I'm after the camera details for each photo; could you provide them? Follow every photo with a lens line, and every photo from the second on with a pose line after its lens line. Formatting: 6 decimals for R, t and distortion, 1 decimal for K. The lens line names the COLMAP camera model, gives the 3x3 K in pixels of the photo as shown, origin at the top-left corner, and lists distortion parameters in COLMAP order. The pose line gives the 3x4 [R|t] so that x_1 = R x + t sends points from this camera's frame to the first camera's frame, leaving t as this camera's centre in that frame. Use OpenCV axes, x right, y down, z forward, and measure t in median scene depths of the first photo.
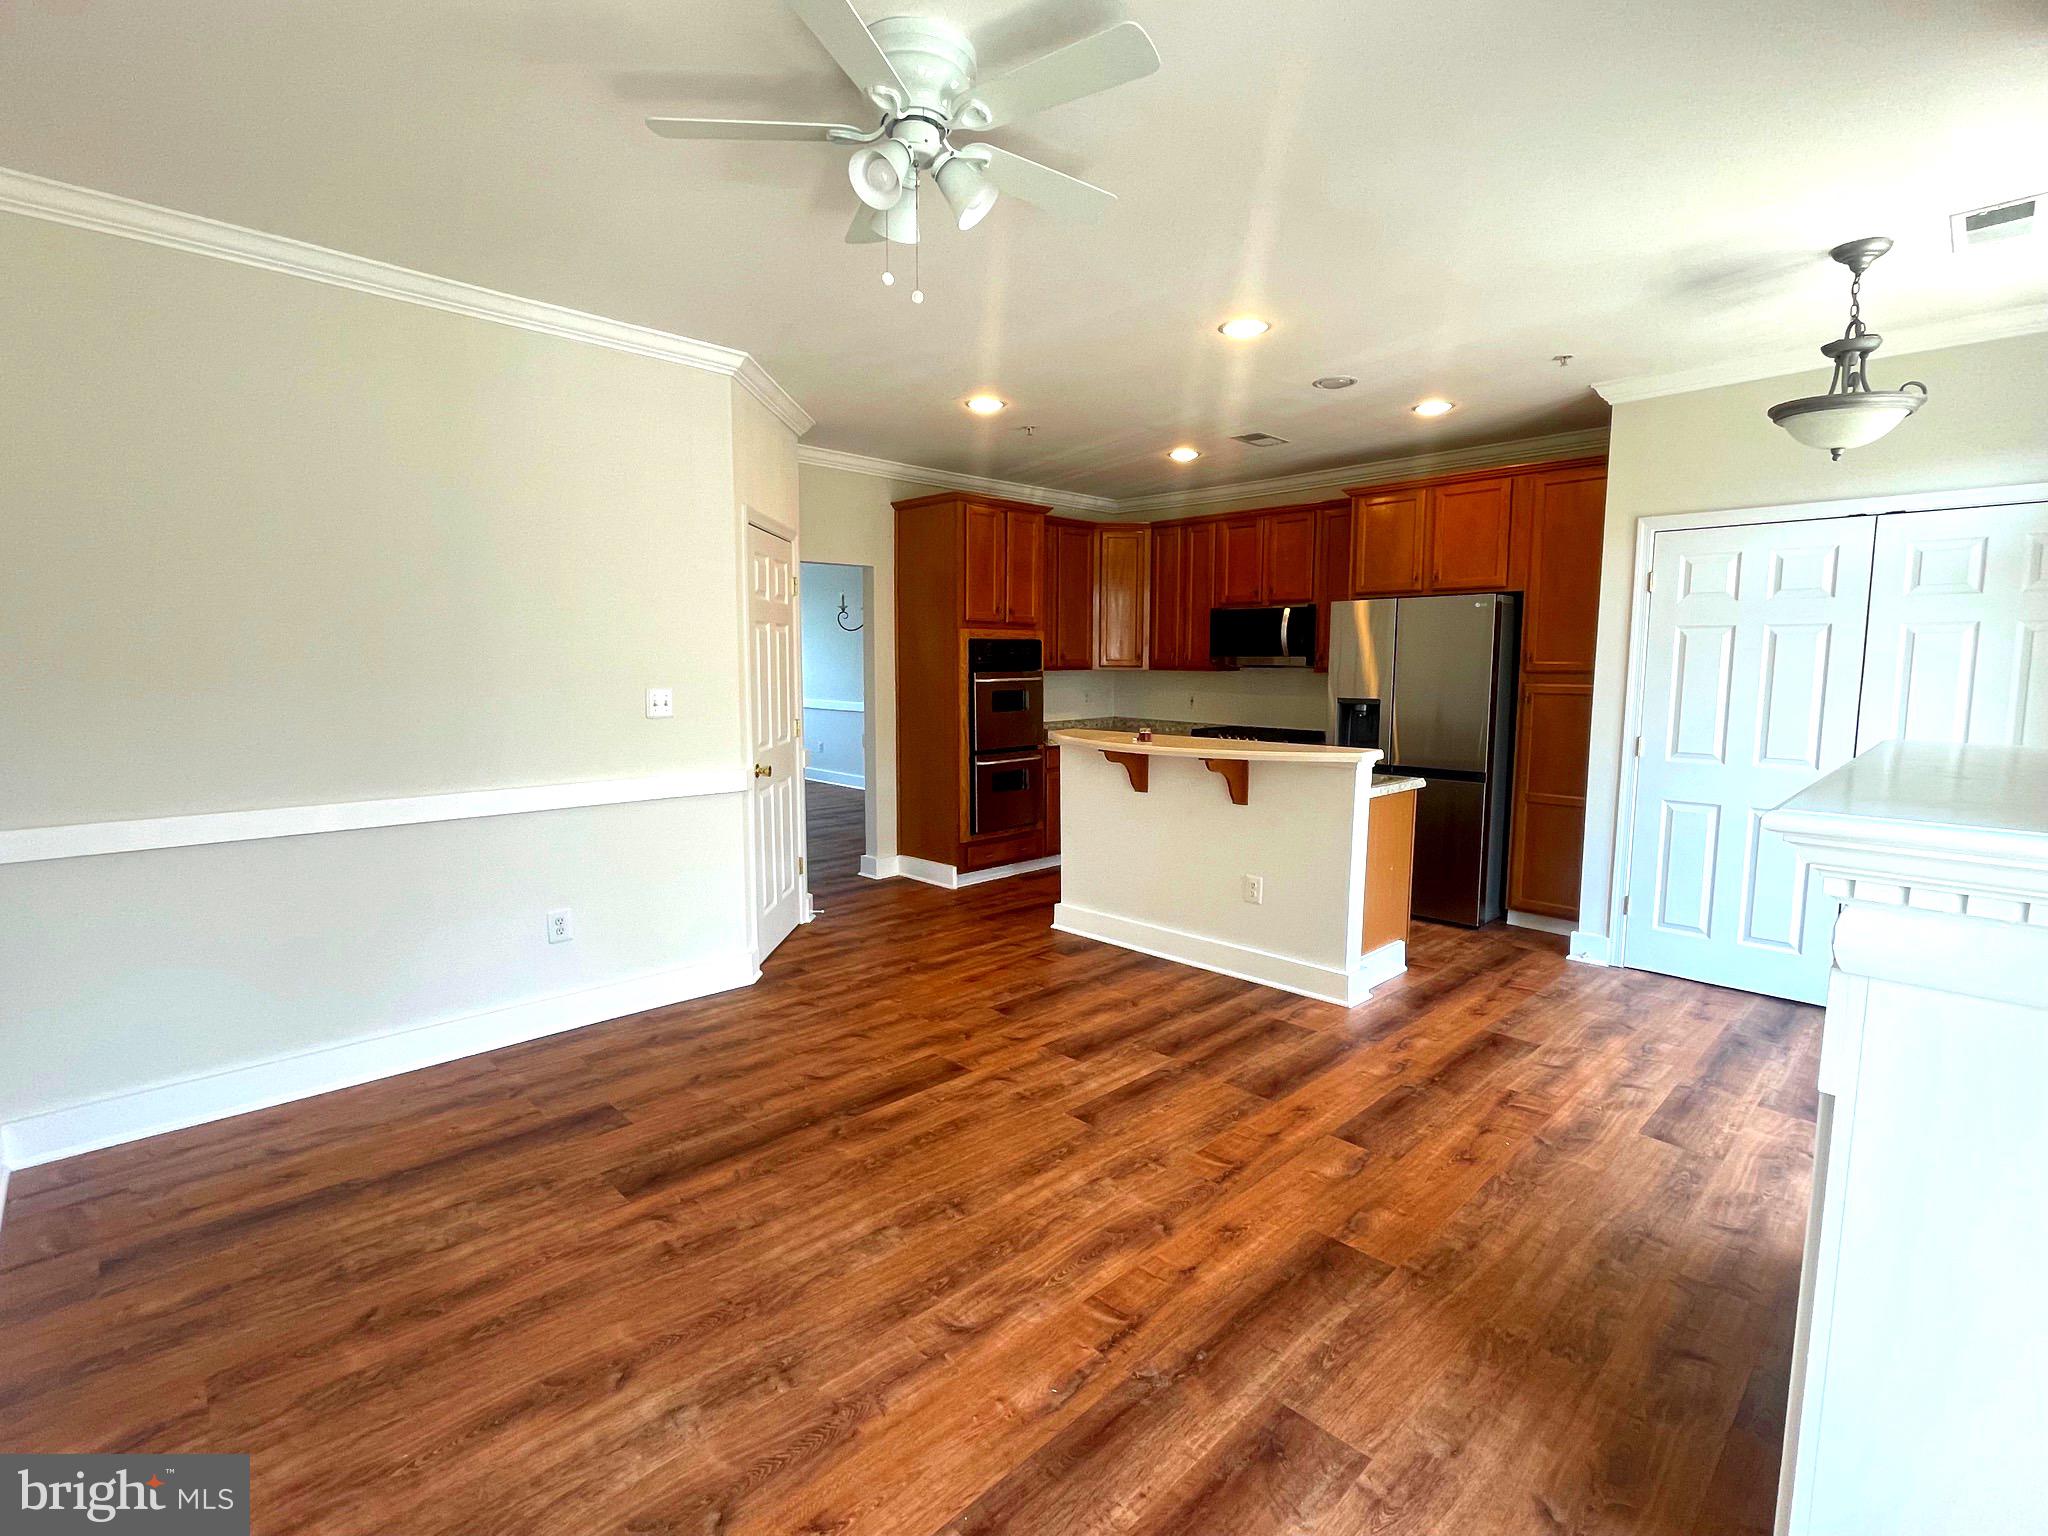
lens RADIAL K [[965.5, 0, 1023.1], [0, 965.5, 773.9], [0, 0, 1]] dist [-0.003712, -0.000136]
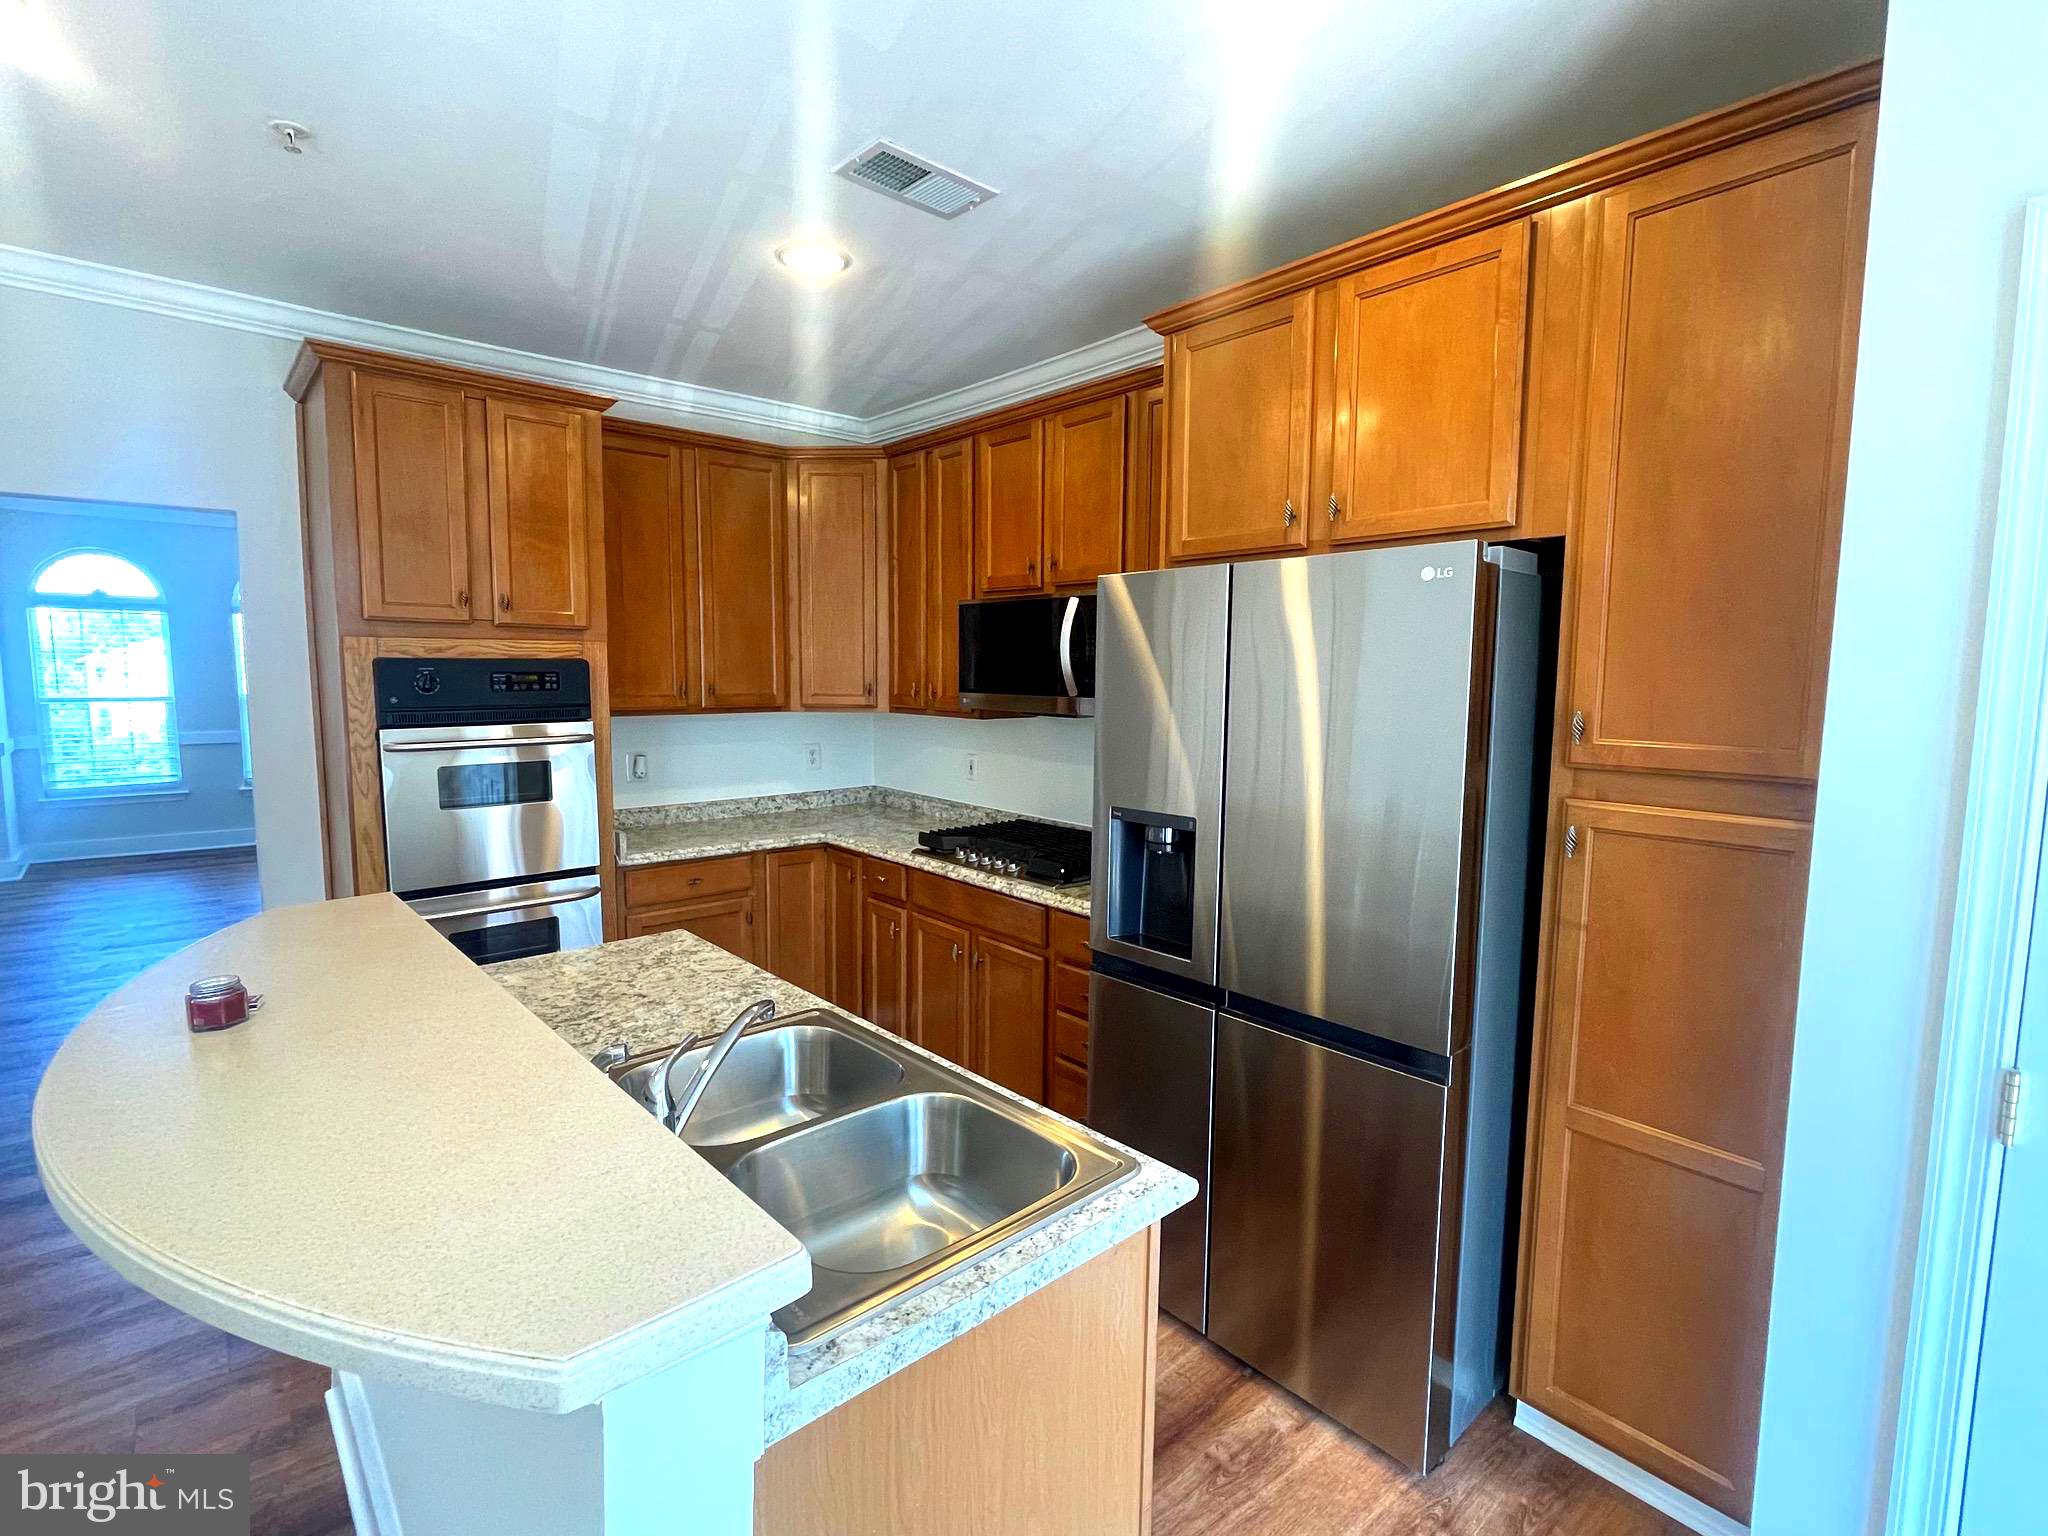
lens RADIAL K [[965.5, 0, 1024.4], [0, 965.5, 774.8], [0, 0, 1]] dist [-0.003712, -0.000136]
pose [[0.998998, 0.010743, -0.043437, 0.390270], [-0.010991, 0.999925, -0.005465, -0.114454], [0.043375, 0.005937, 0.999041, 0.740102]]
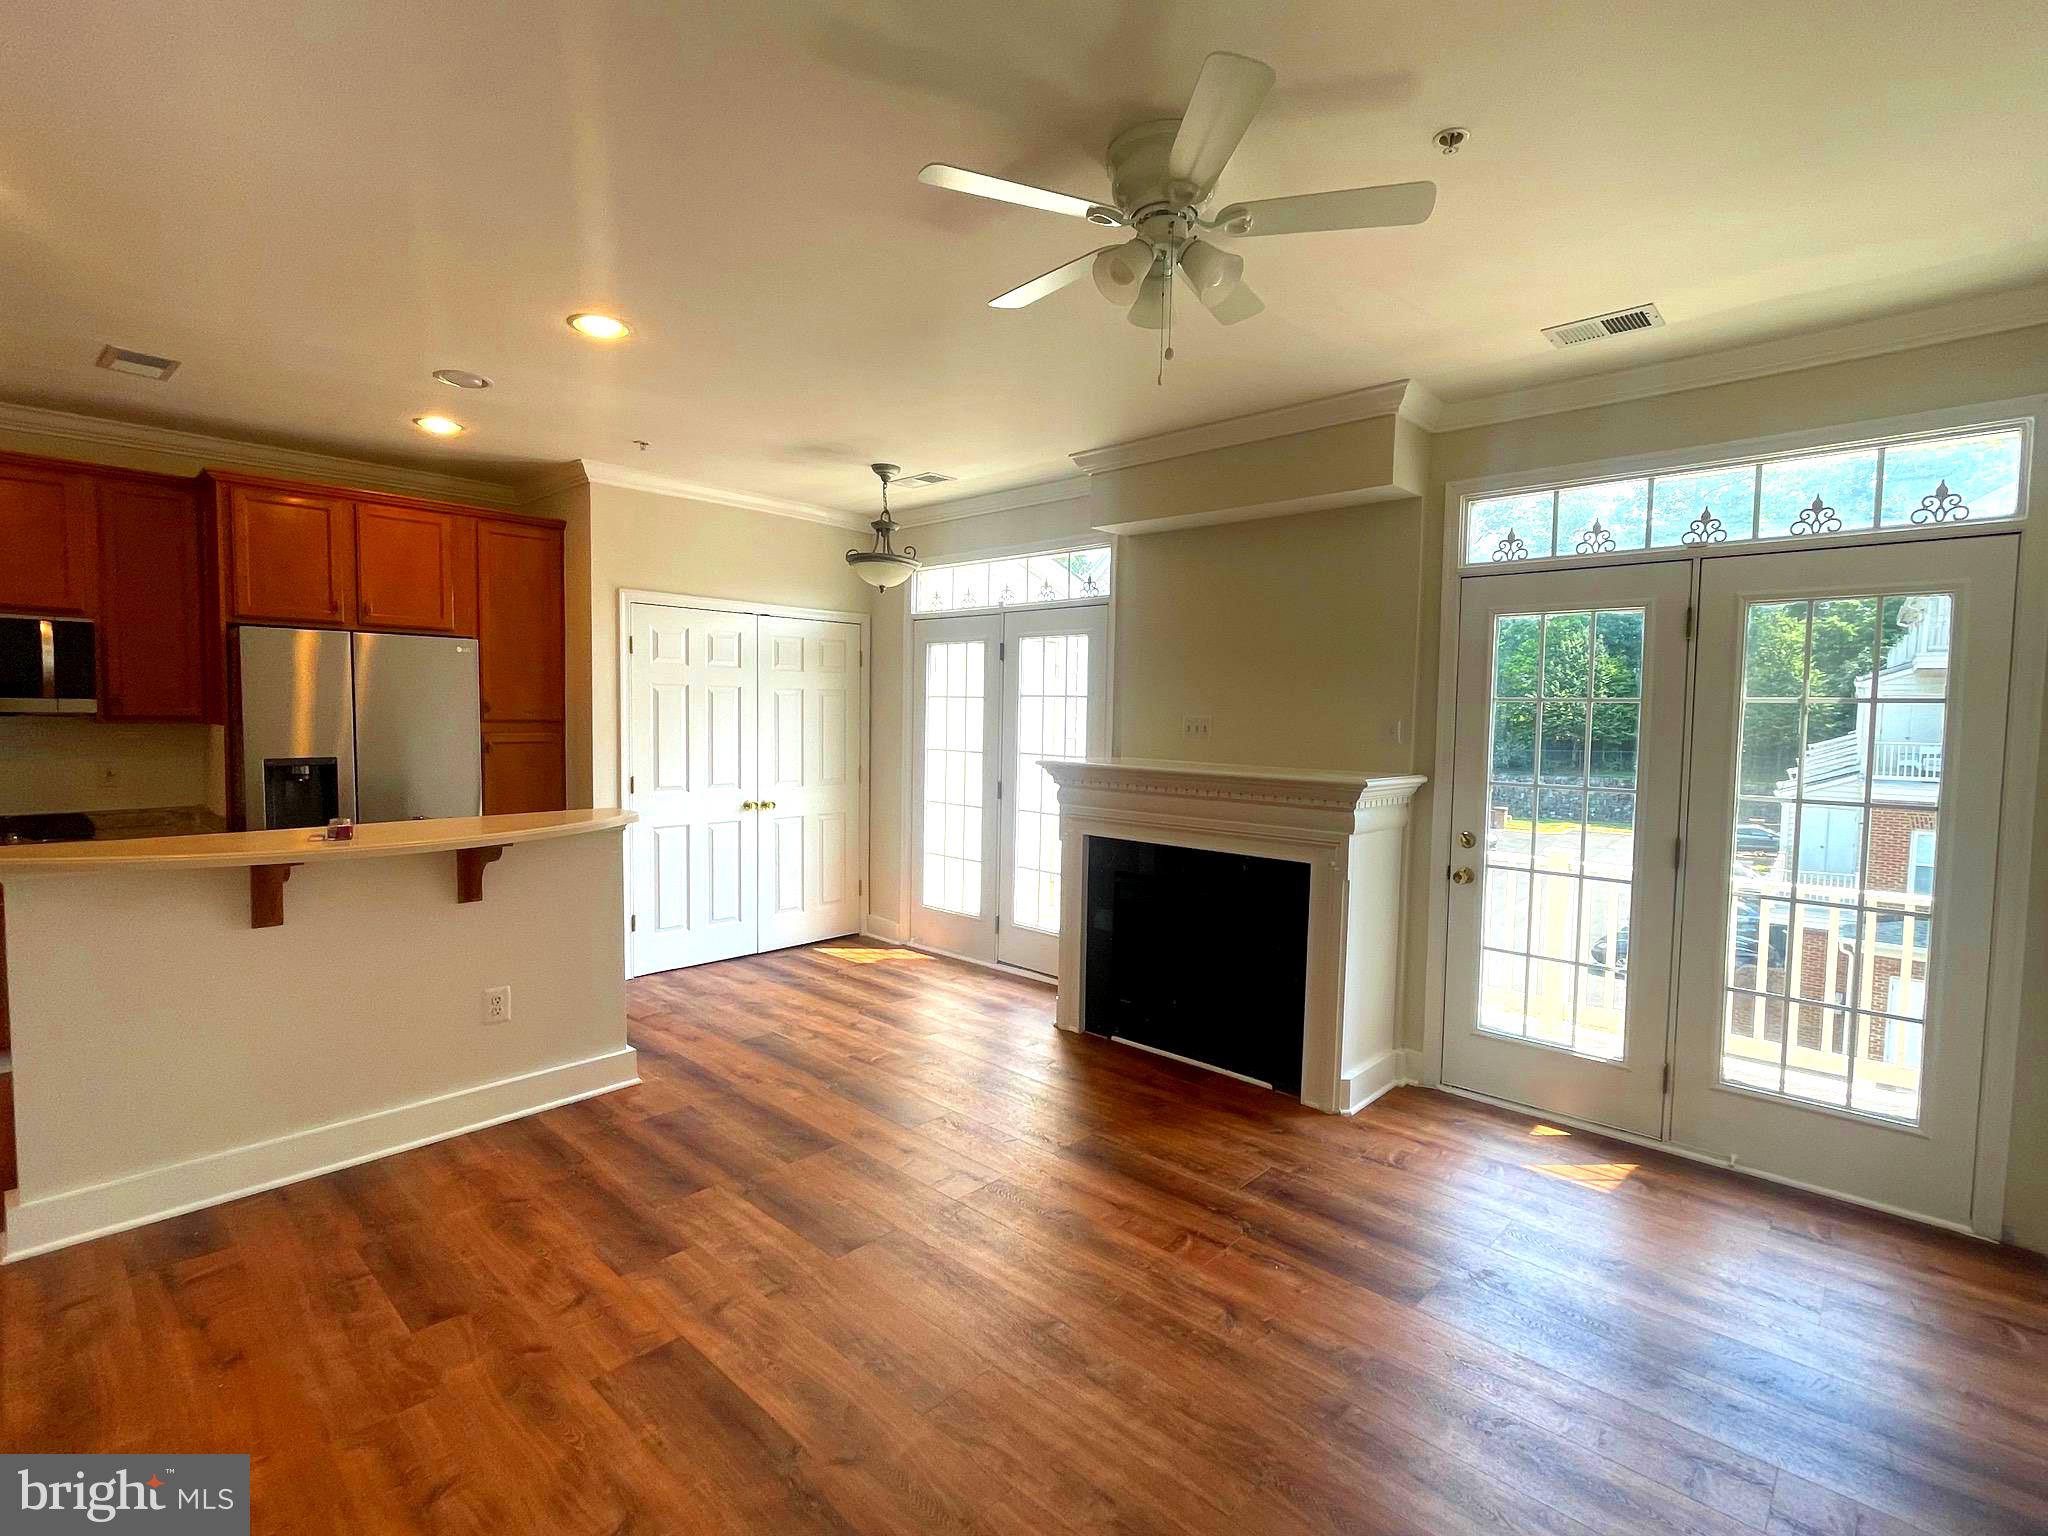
lens RADIAL K [[965.5, 0, 1032.2], [0, 965.5, 762.0], [0, 0, 1]] dist [-0.003712, -0.000136]
pose [[-0.055641, -0.057597, 0.996788, -0.554142], [0.100060, 0.992987, 0.062963, -0.081886], [-0.993424, 0.103242, -0.049488, 0.587381]]
